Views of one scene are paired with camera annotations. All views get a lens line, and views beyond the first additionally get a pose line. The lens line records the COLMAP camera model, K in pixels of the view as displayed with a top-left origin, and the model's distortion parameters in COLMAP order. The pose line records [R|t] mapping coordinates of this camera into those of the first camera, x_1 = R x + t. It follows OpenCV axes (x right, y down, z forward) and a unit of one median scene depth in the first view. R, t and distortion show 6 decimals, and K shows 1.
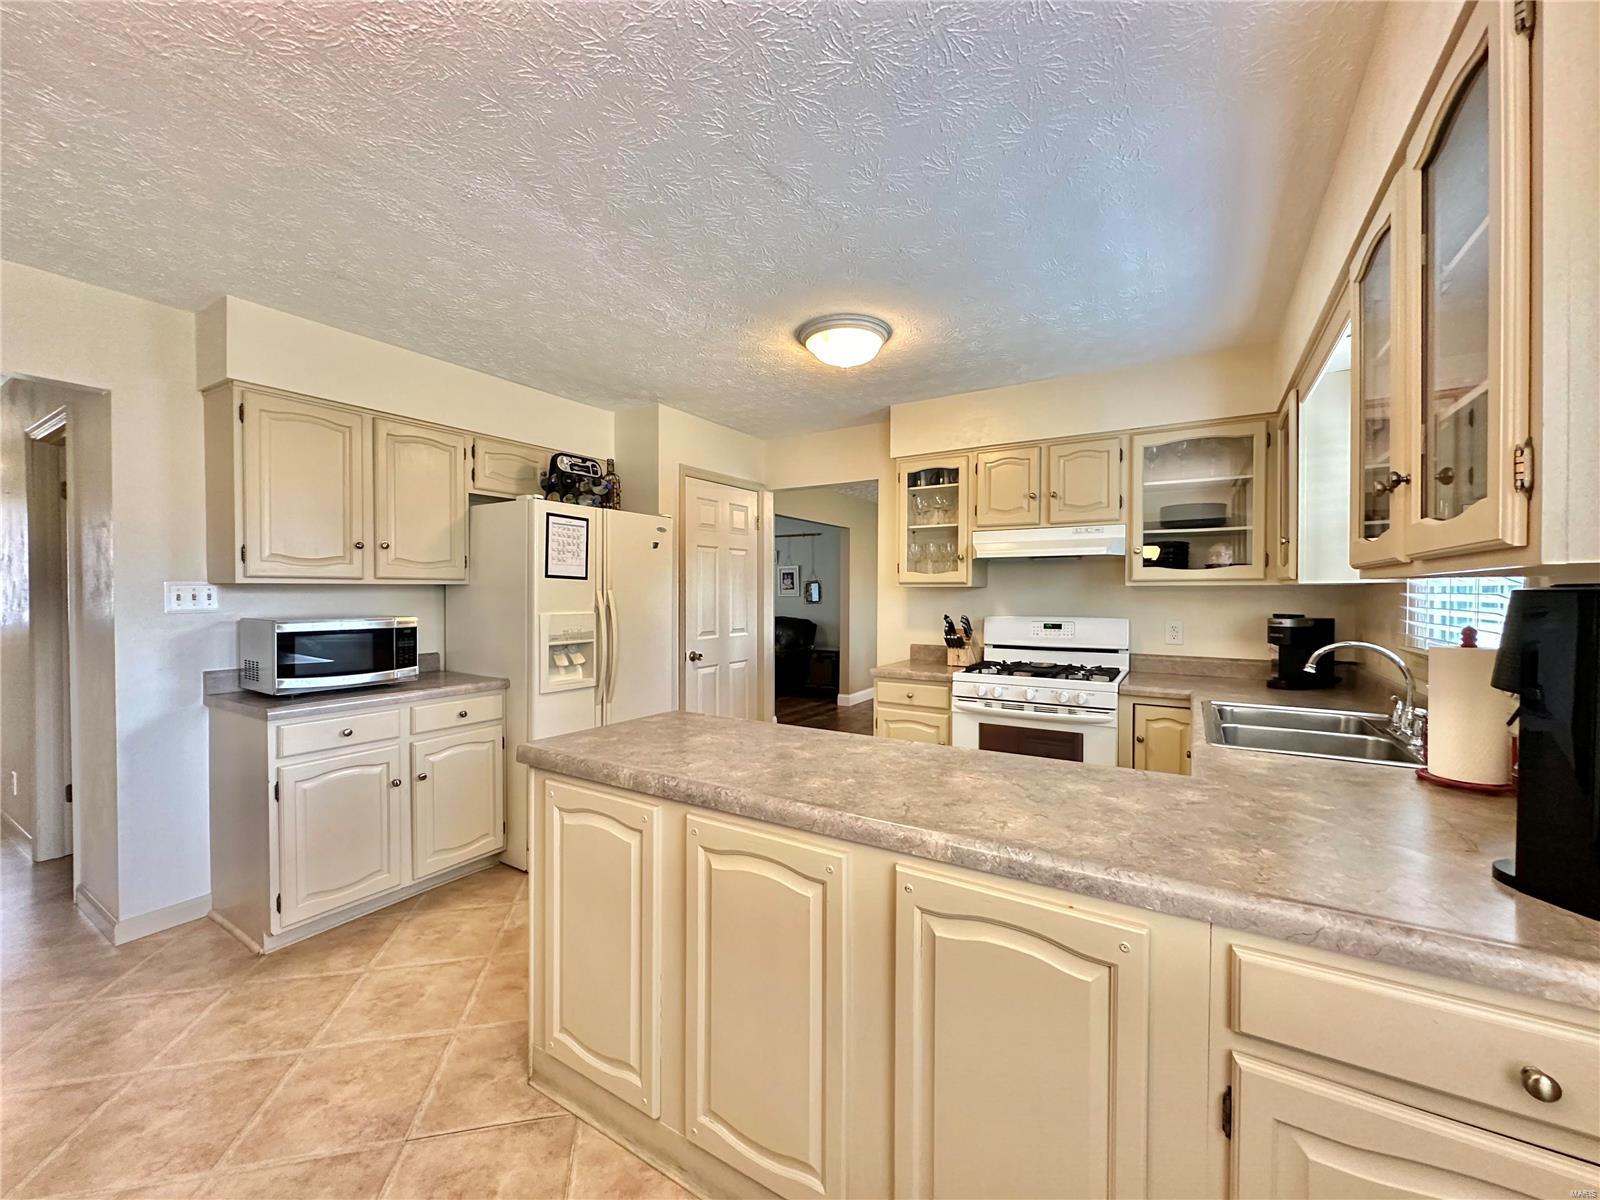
lens RADIAL K [[636.5, 0, 800.7], [0, 636.5, 600.0], [0, 0, 1]] dist [-0.001153, -0.000226]
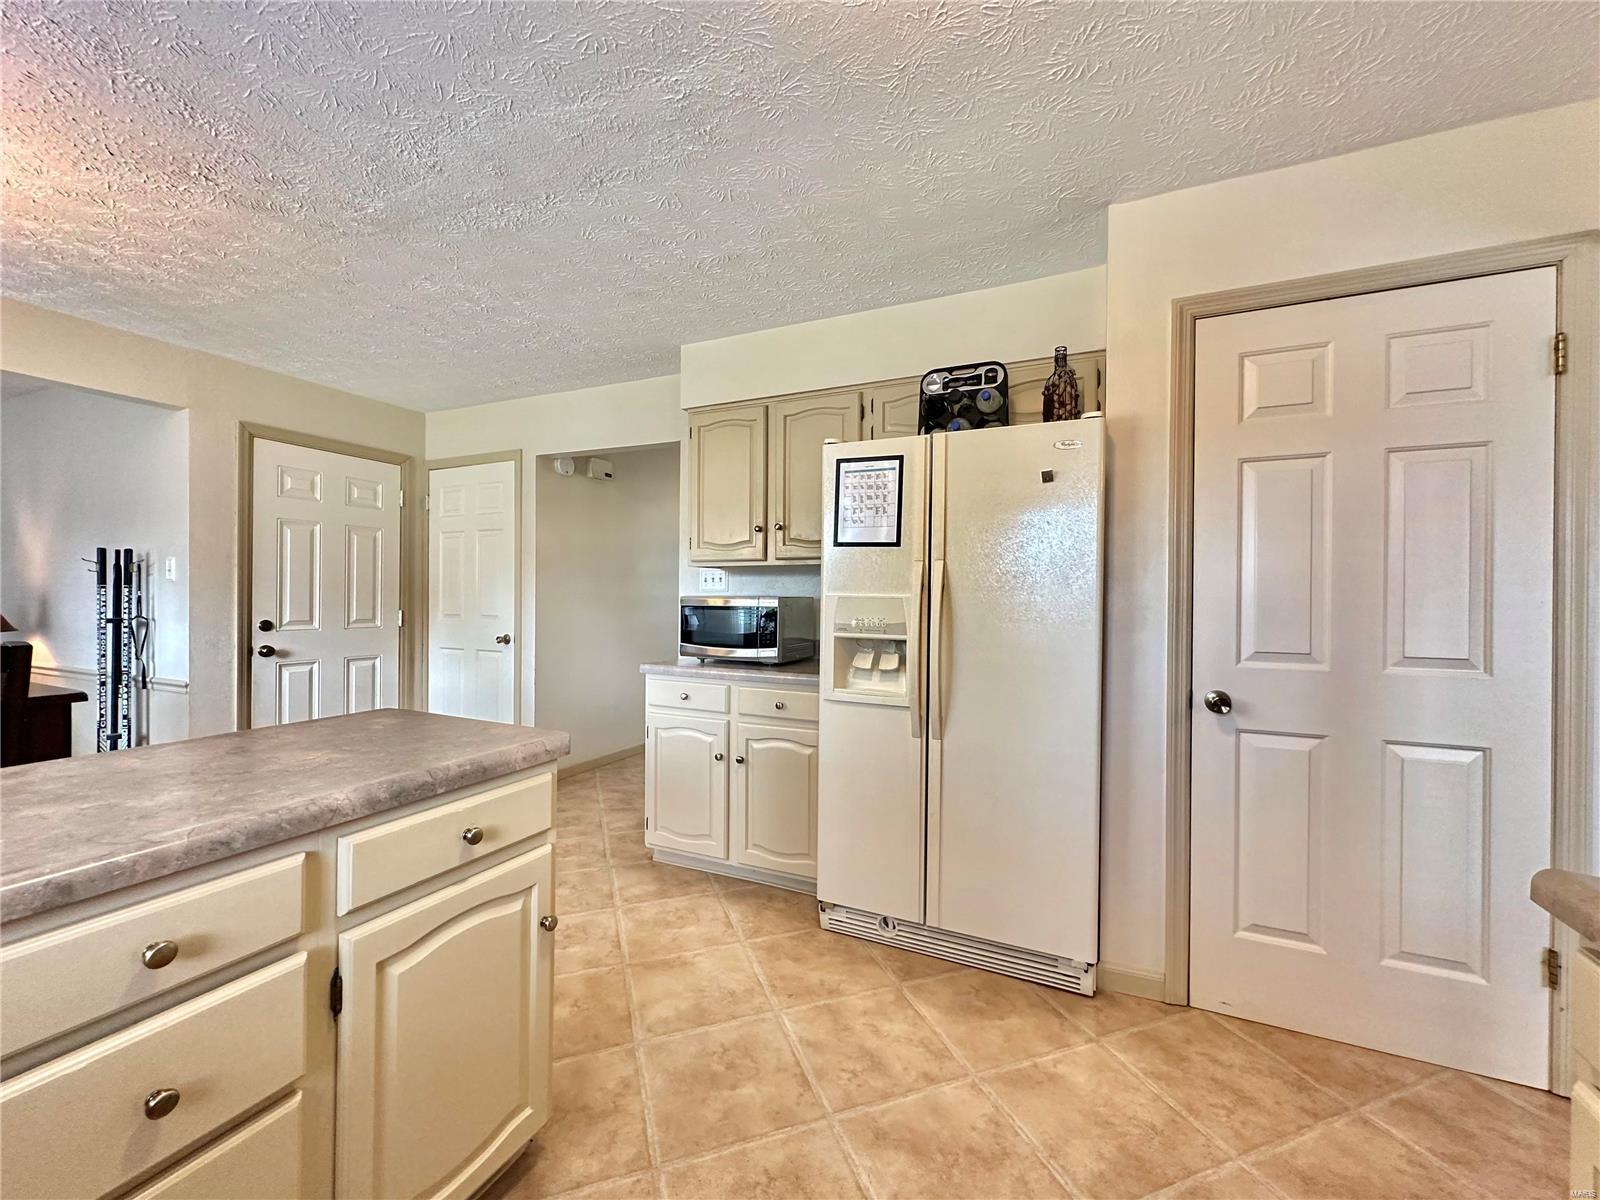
lens RADIAL K [[636.5, 0, 797.1], [0, 636.5, 597.6], [0, 0, 1]] dist [-0.001153, -0.000226]
pose [[0.124585, -0.000992, -0.992208, 0.322200], [-0.022624, 0.999737, -0.003840, 0.027966], [0.991951, 0.022927, 0.124530, 0.816118]]
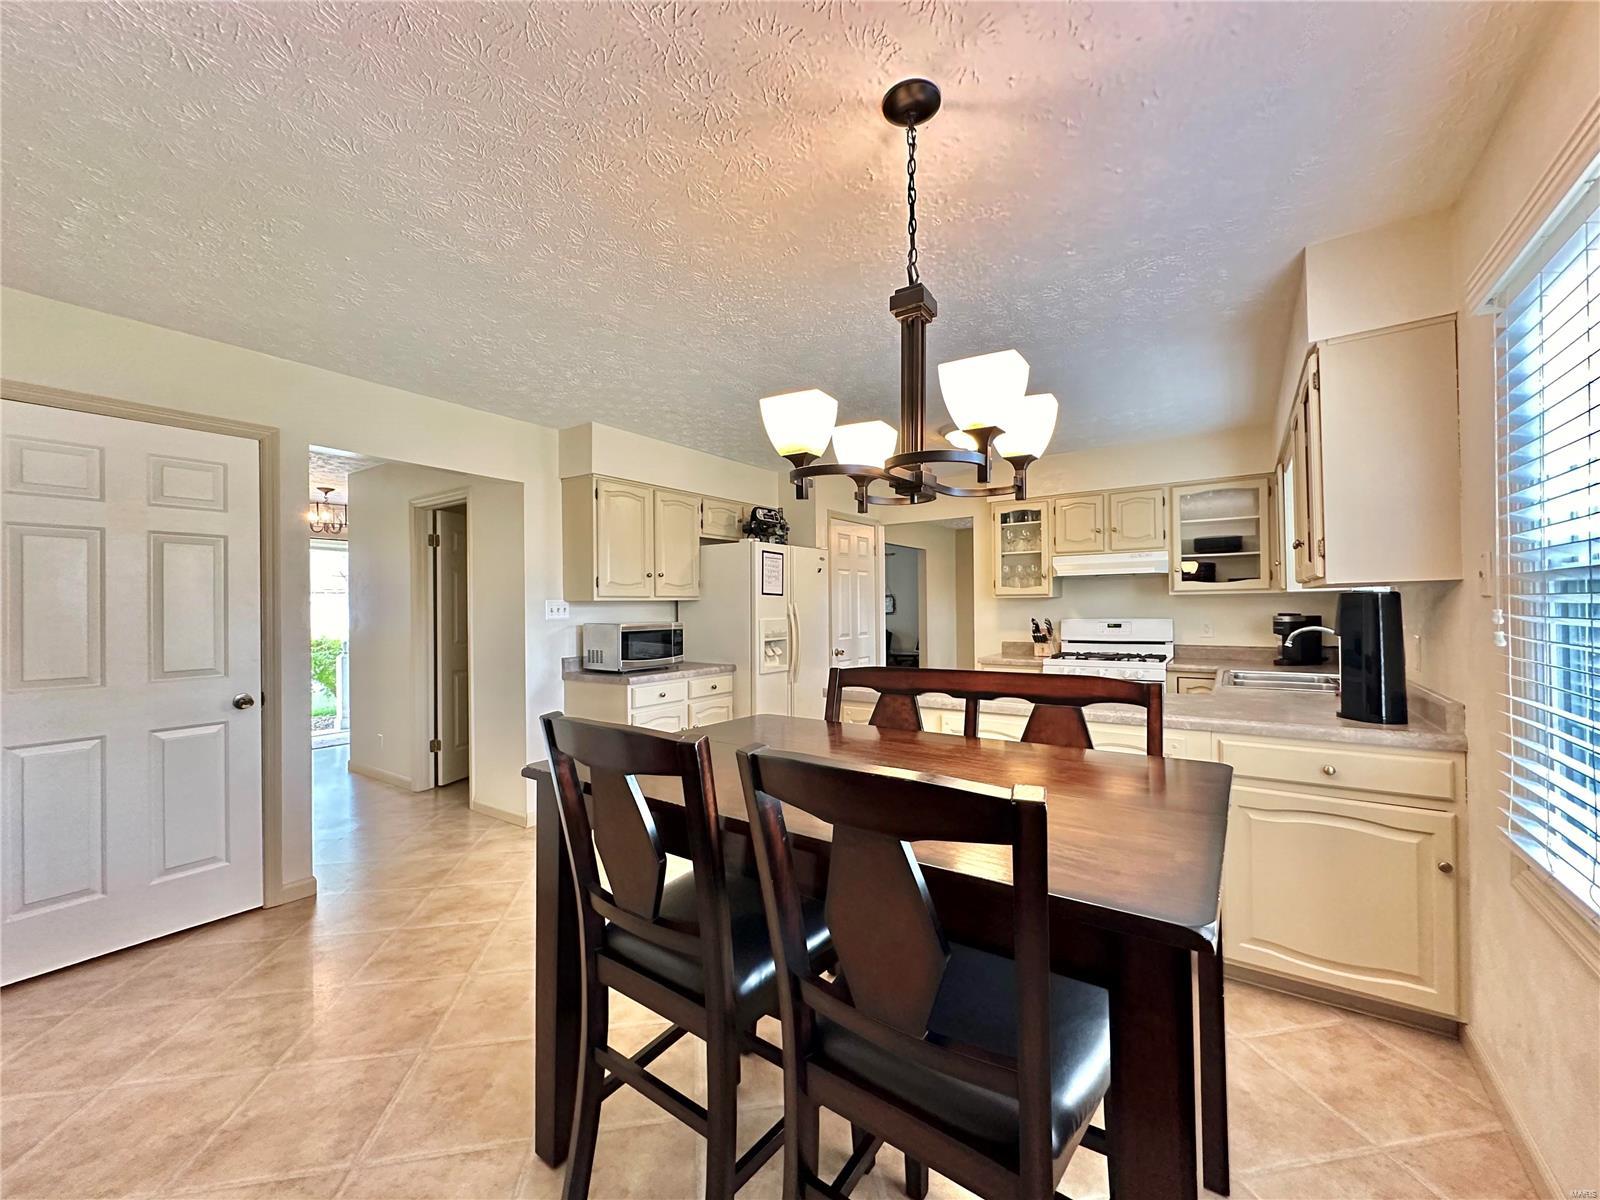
lens RADIAL K [[636.5, 0, 800.4], [0, 636.5, 601.1], [0, 0, 1]] dist [-0.001153, -0.000226]
pose [[0.998599, -0.013263, -0.051233, -0.224887], [0.012167, 0.999692, -0.021638, 0.011739], [0.051504, 0.020985, 0.998452, -0.431731]]
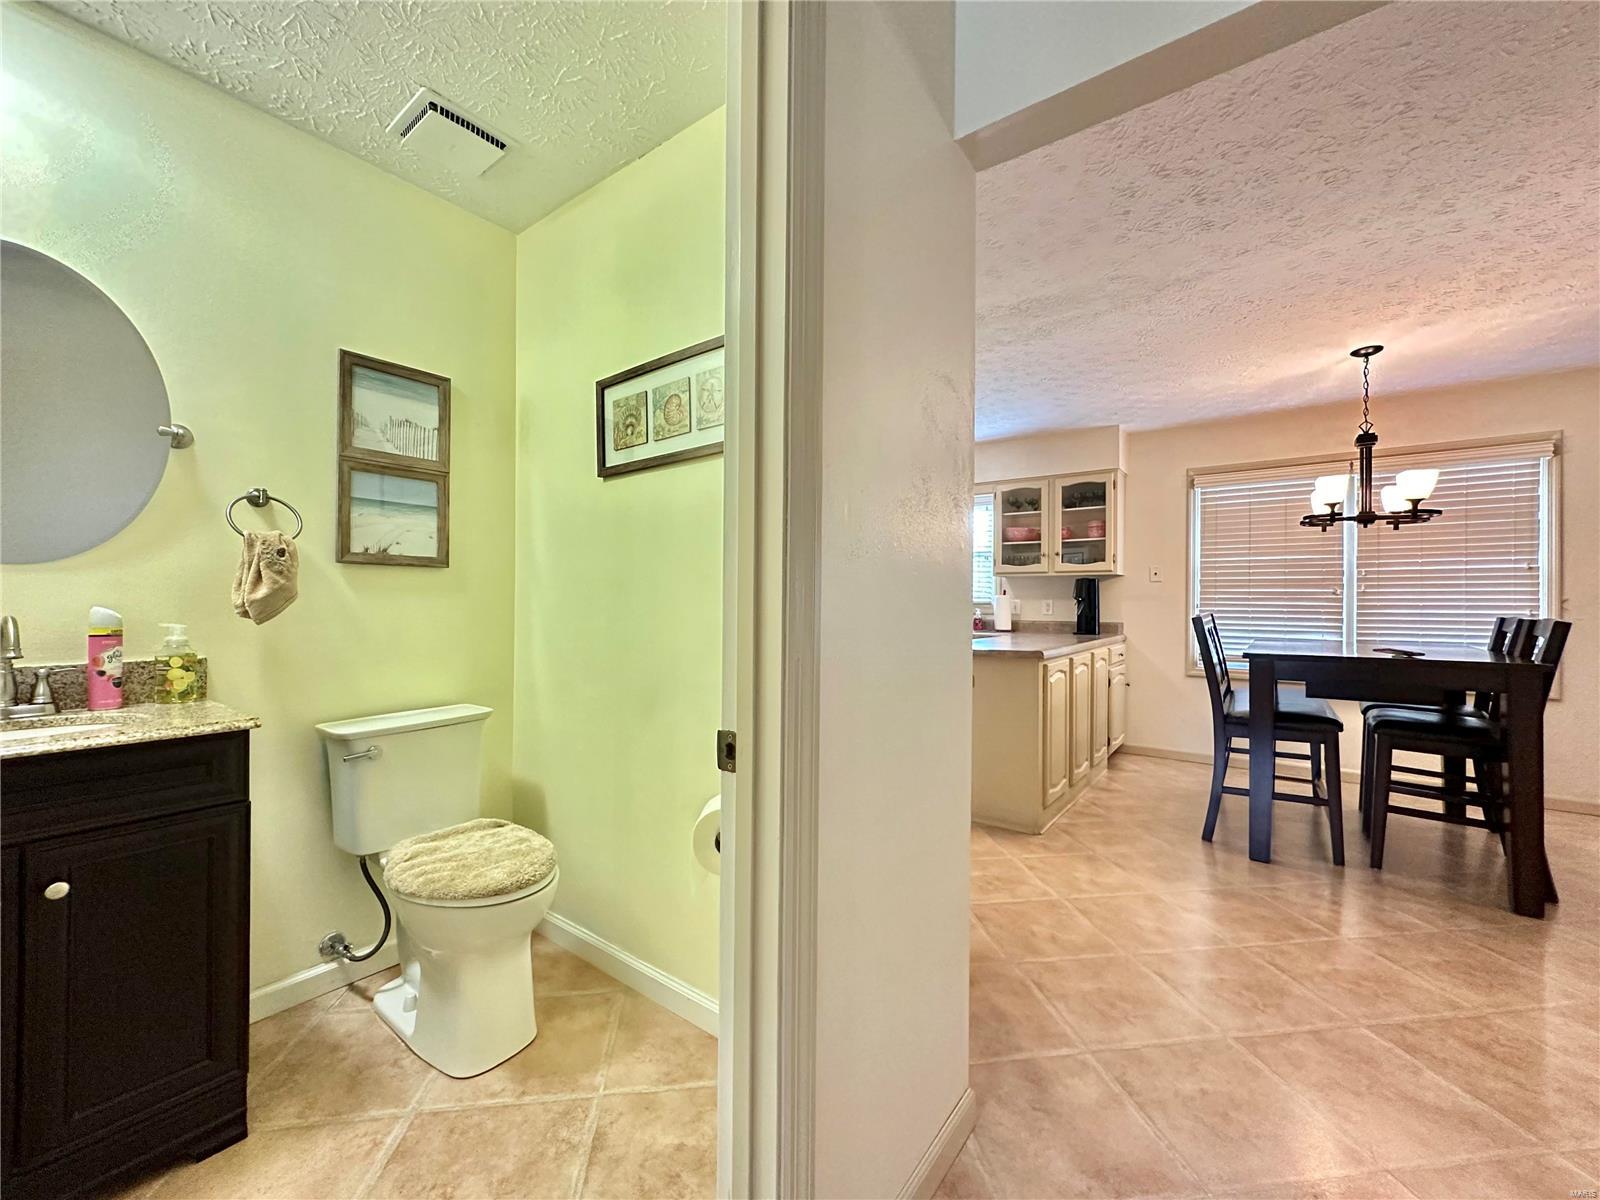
lens RADIAL K [[636.5, 0, 807.6], [0, 636.5, 596.5], [0, 0, 1]] dist [-0.001153, -0.000226]
pose [[0.081099, 0.011839, 0.996636, -1.253885], [0.001071, 0.999928, -0.011965, 0.053870], [-0.996706, 0.002038, 0.081080, 0.825937]]
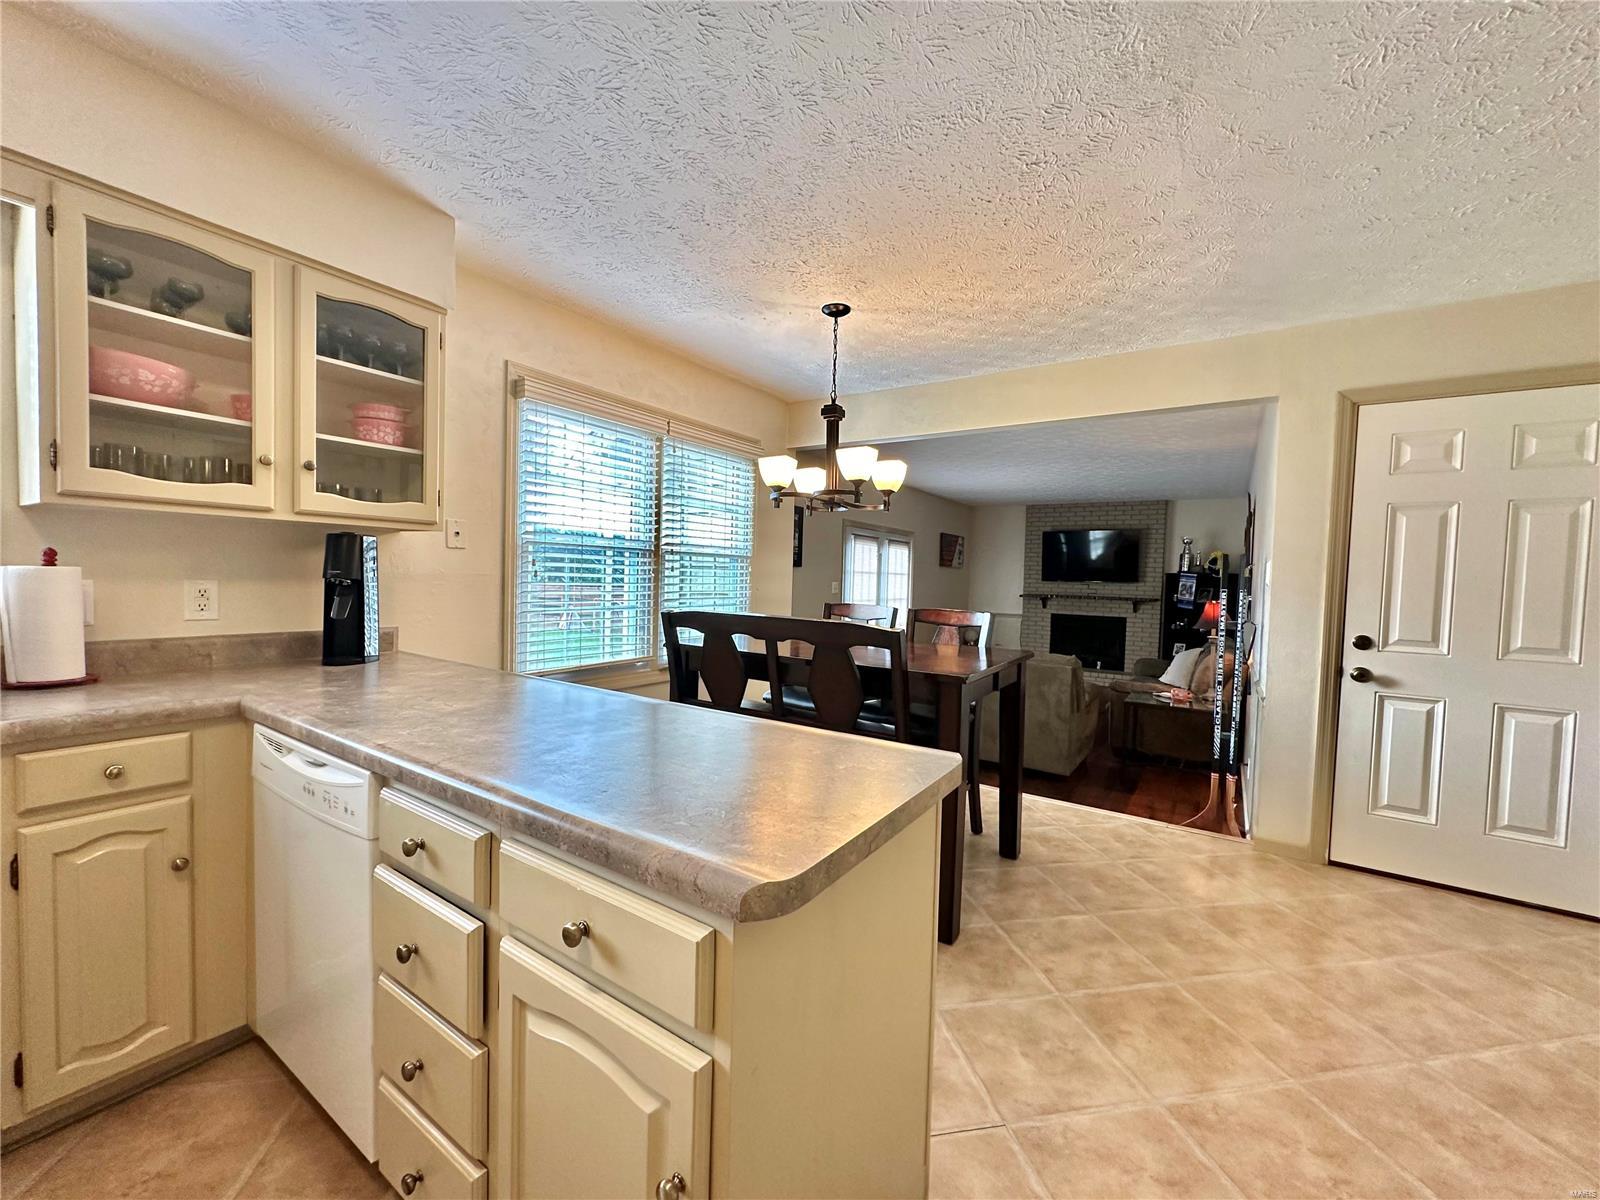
lens RADIAL K [[636.5, 0, 797.7], [0, 636.5, 598.5], [0, 0, 1]] dist [-0.001153, -0.000226]
pose [[-0.998995, -0.031970, 0.031429, -0.152109], [-0.030360, 0.998265, 0.050449, 0.012274], [-0.032987, 0.049444, -0.998232, 0.934063]]
